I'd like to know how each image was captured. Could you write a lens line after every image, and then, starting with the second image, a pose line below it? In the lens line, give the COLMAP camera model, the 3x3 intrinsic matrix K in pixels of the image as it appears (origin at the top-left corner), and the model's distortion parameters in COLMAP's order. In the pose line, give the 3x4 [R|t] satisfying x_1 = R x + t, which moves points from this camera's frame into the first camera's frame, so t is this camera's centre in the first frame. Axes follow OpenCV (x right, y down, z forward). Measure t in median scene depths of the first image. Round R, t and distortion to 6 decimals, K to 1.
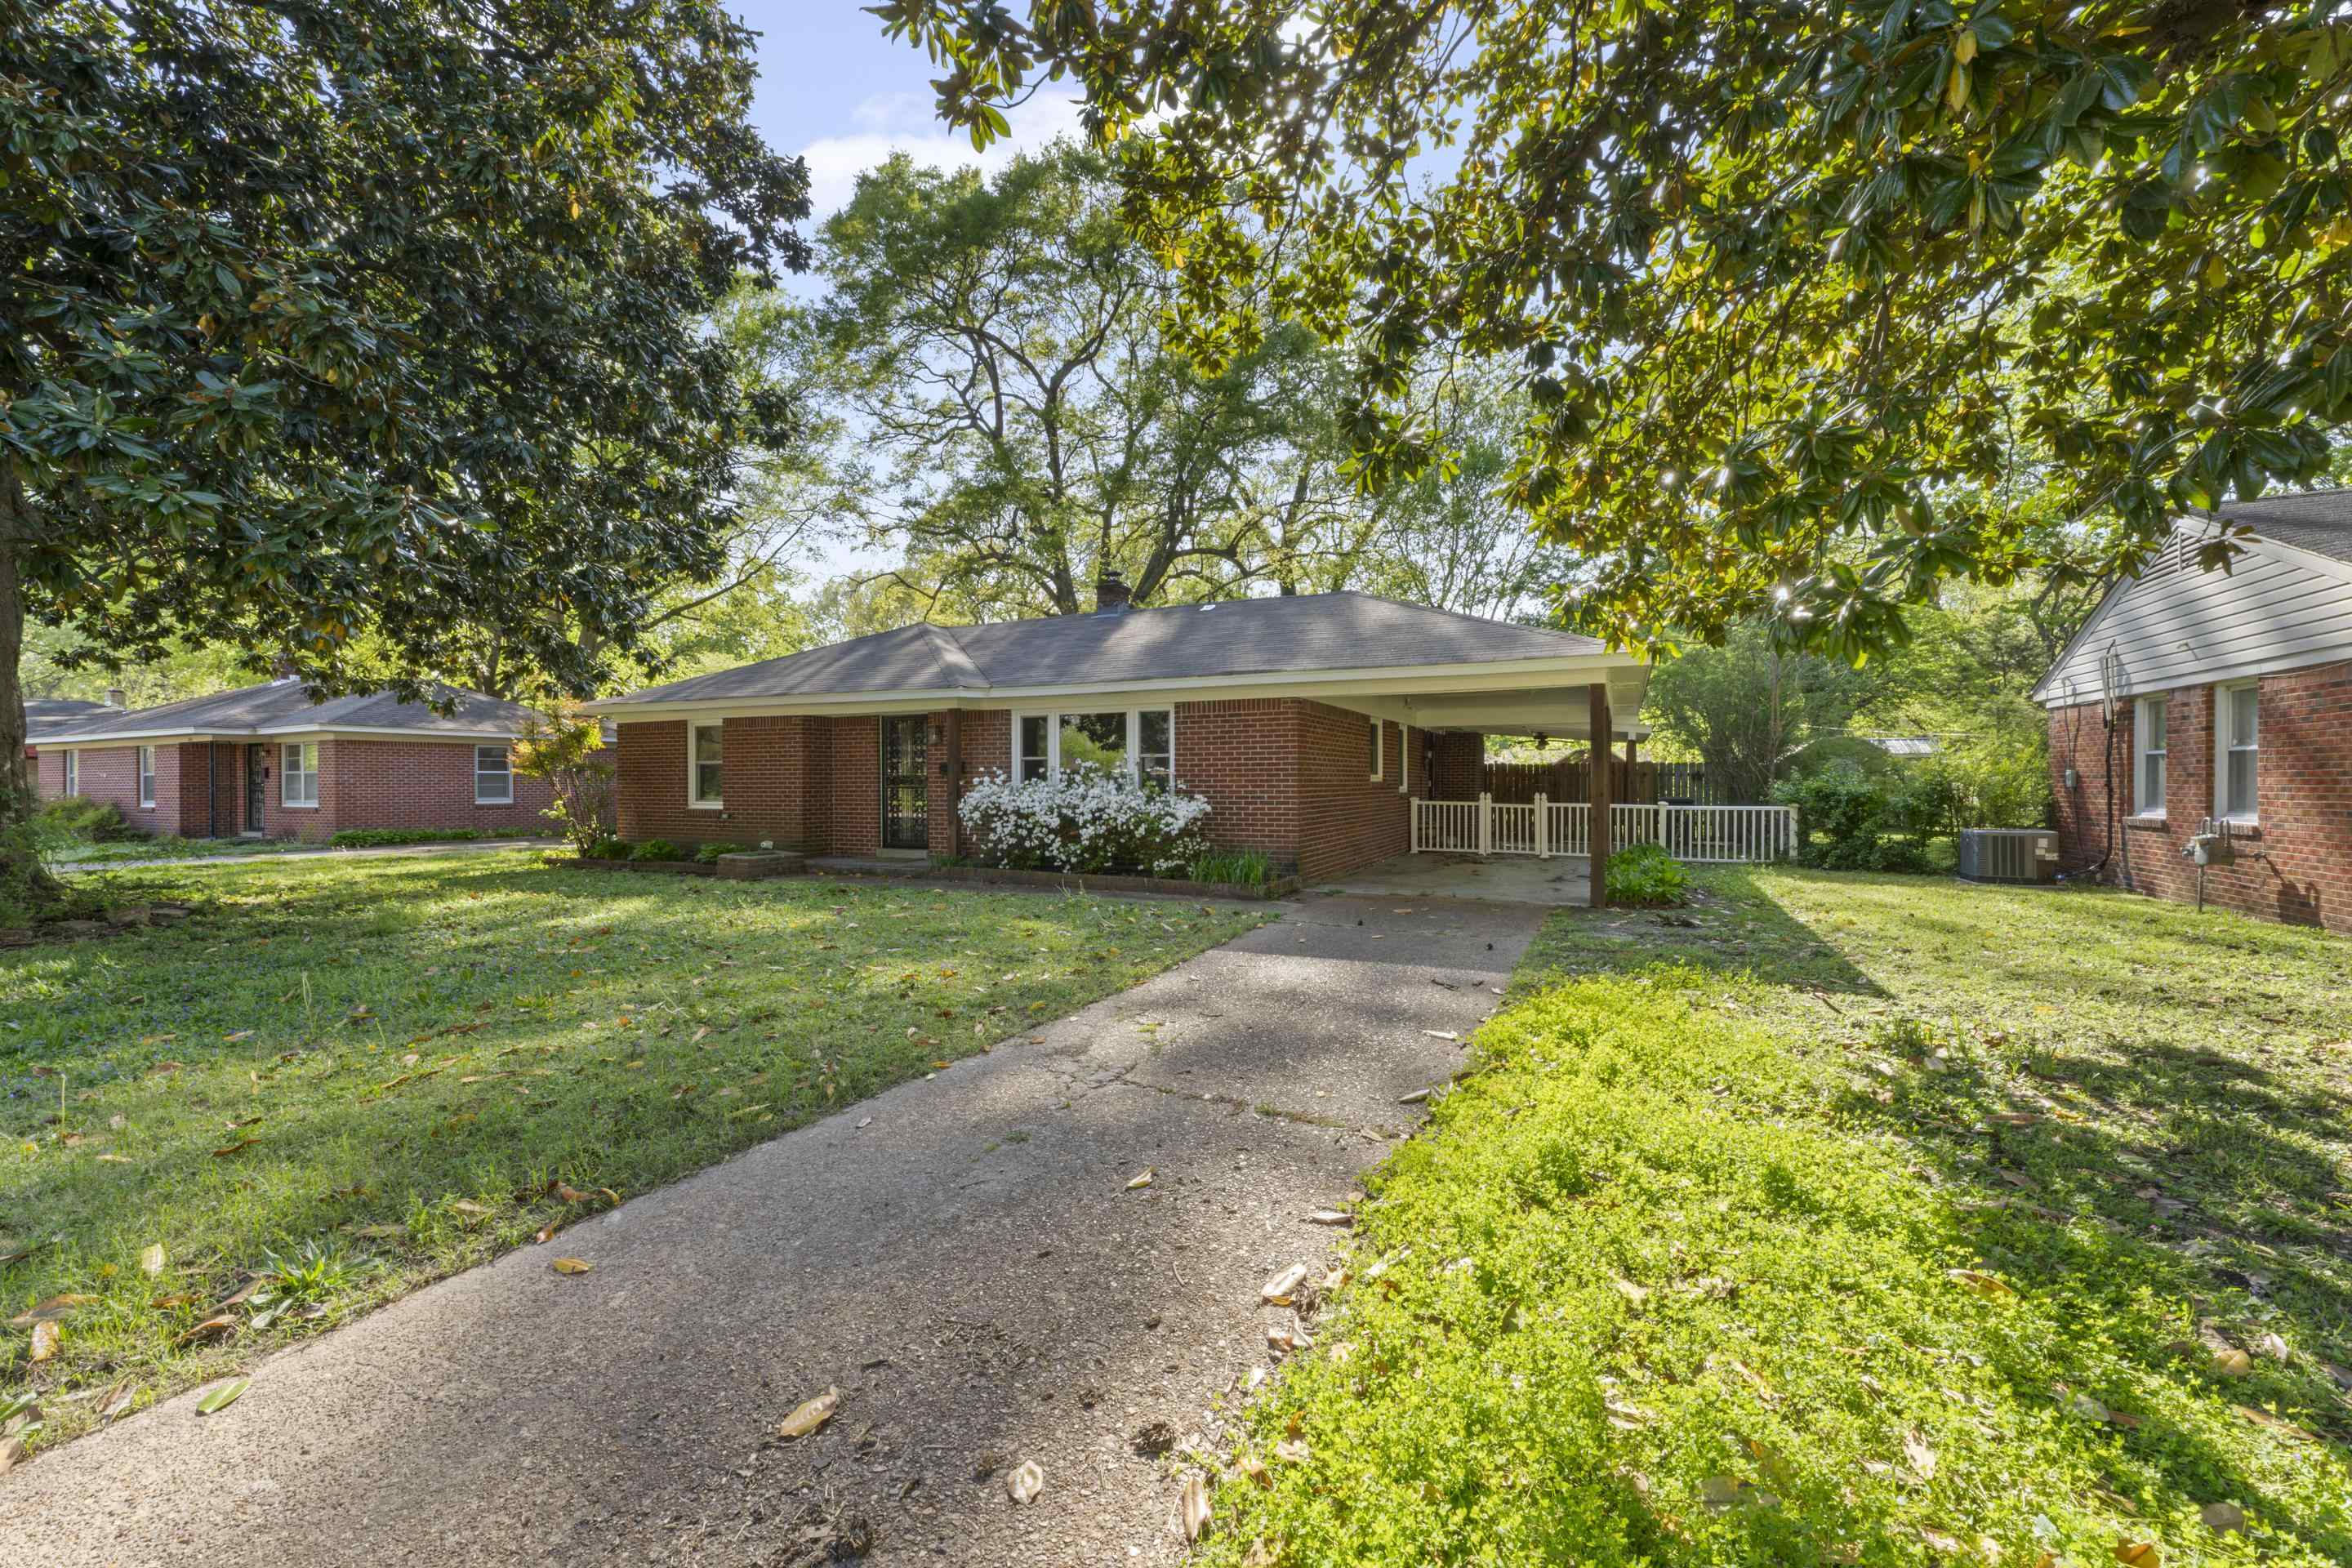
lens RADIAL K [[941.2, 0, 1176.7], [0, 941.2, 786.1], [0, 0, 1]] dist [0.000983, -0.000618]
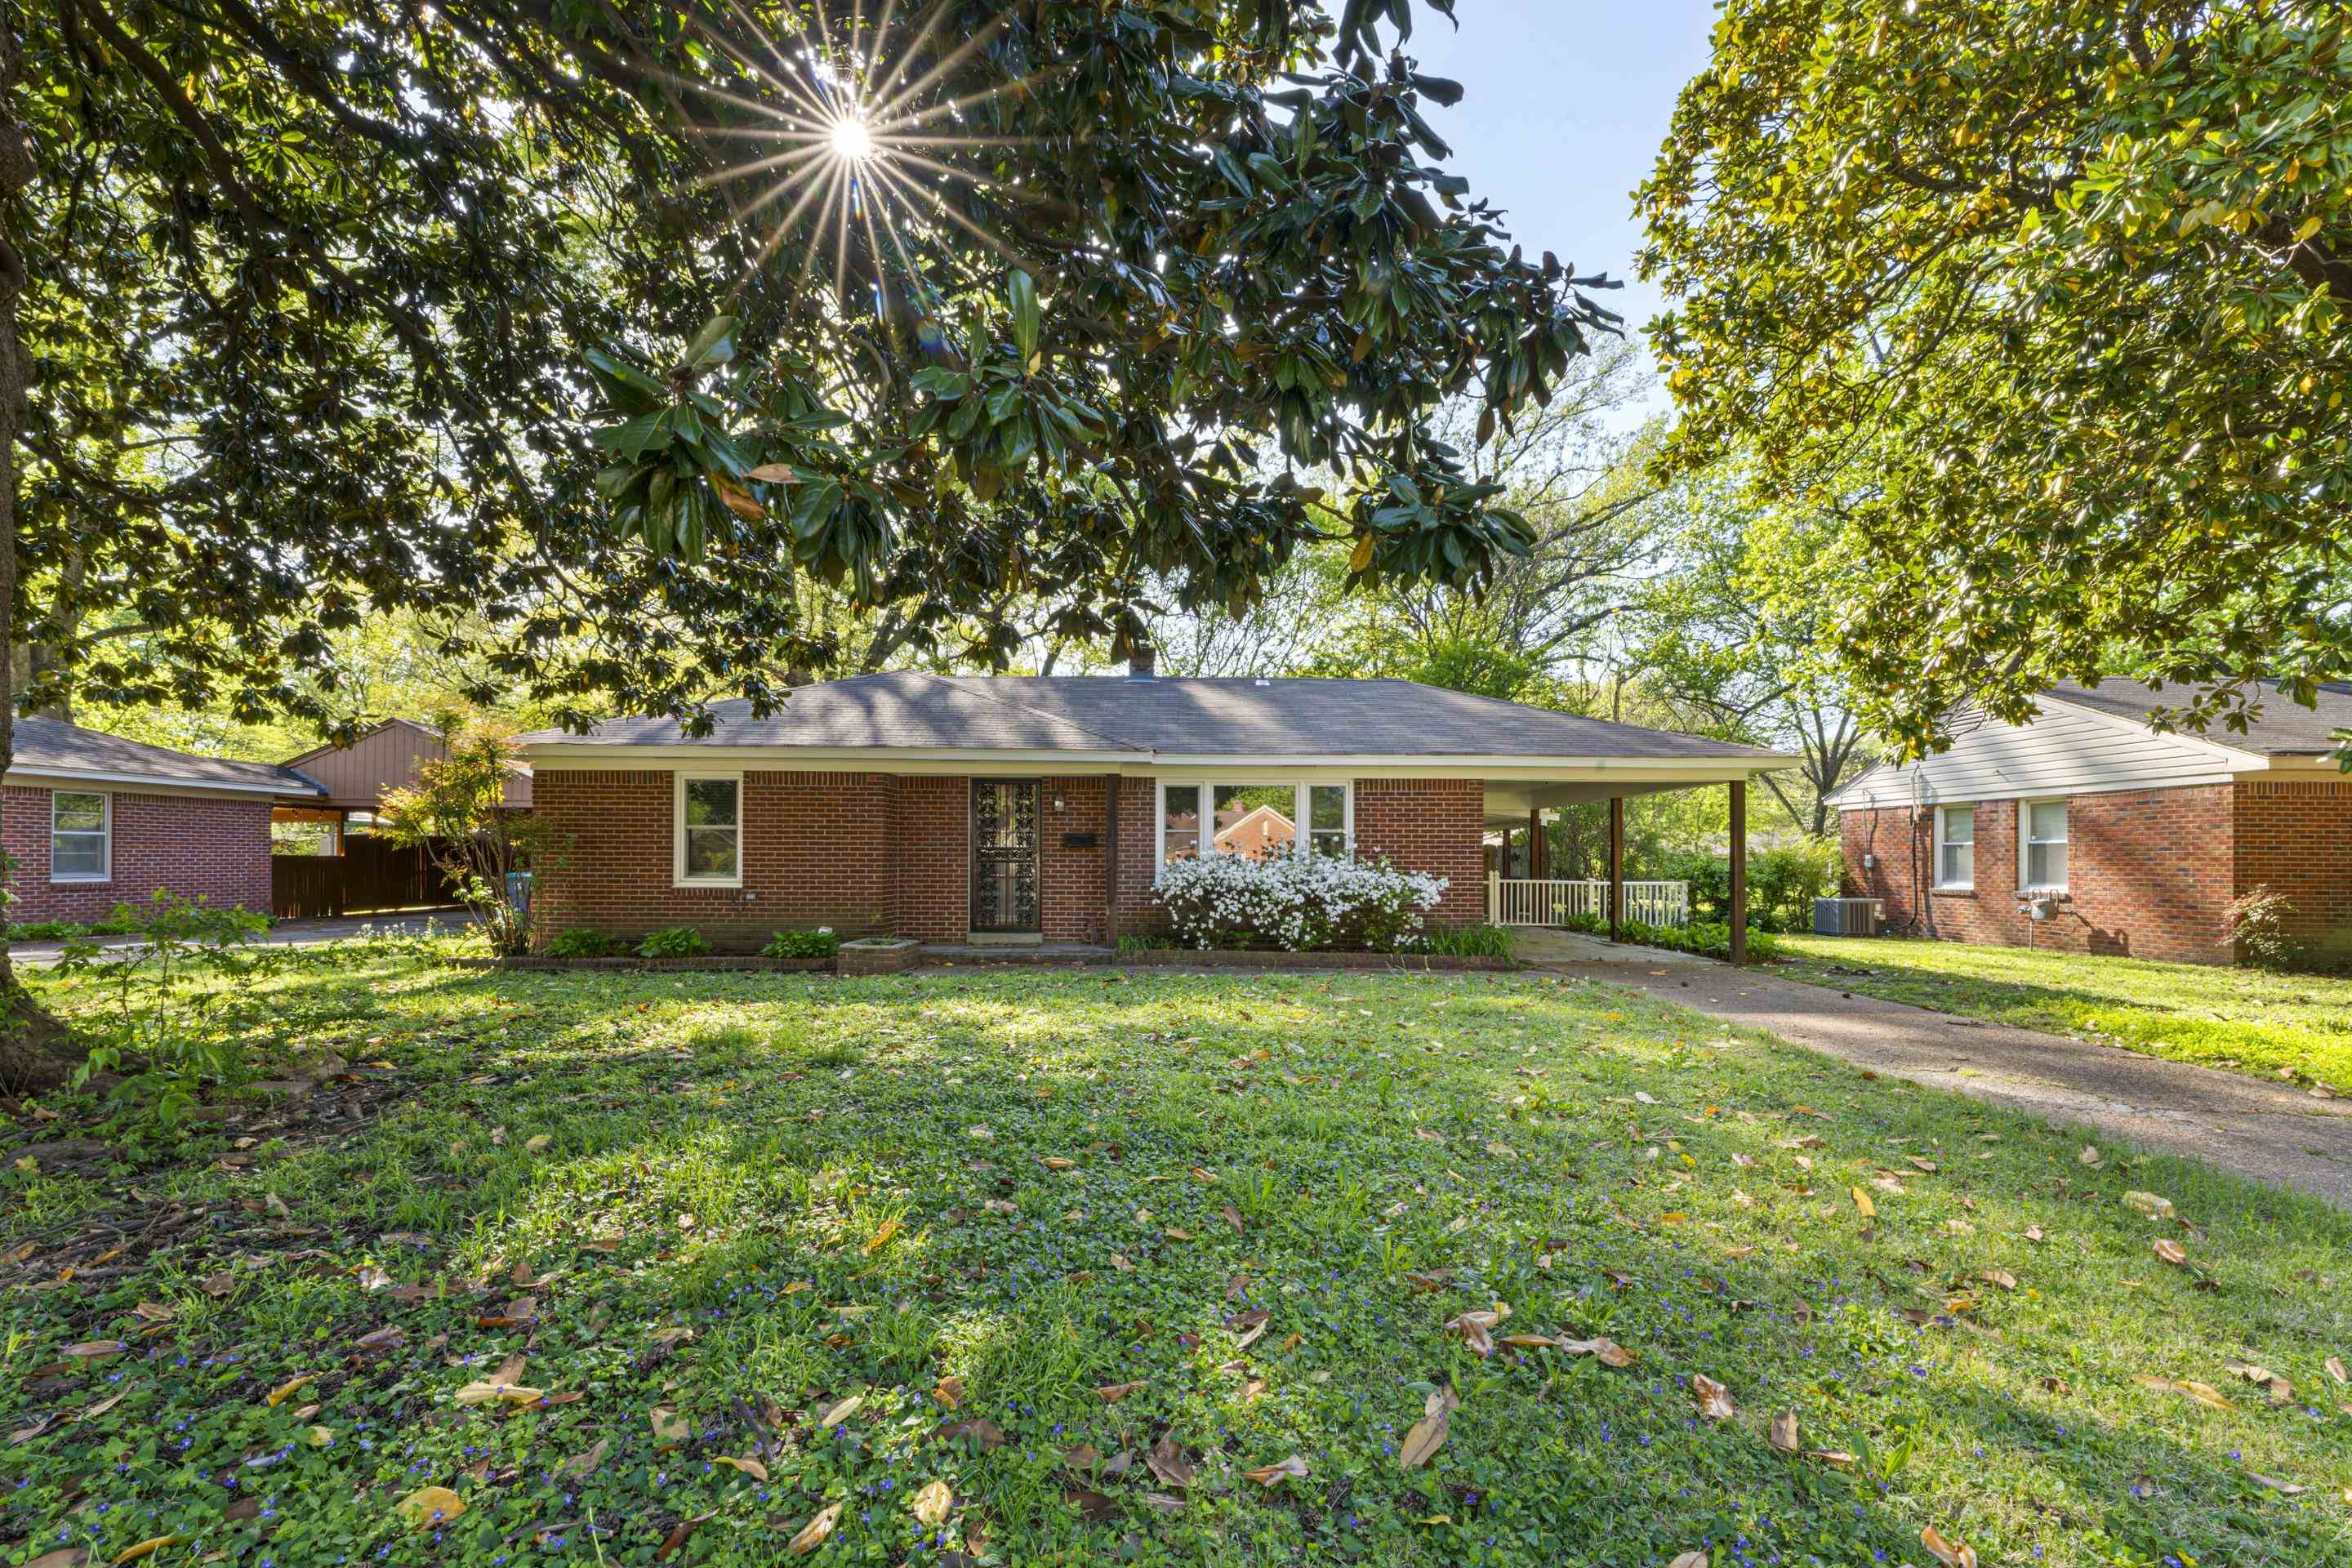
lens RADIAL K [[941.2, 0, 1171.8], [0, 941.2, 851.5], [0, 0, 1]] dist [0.000983, -0.000618]
pose [[0.911520, 0.010789, 0.411114, -0.656875], [-0.005474, 0.999886, -0.014102, 0.003362], [-0.411219, 0.010604, 0.911475, 0.167482]]
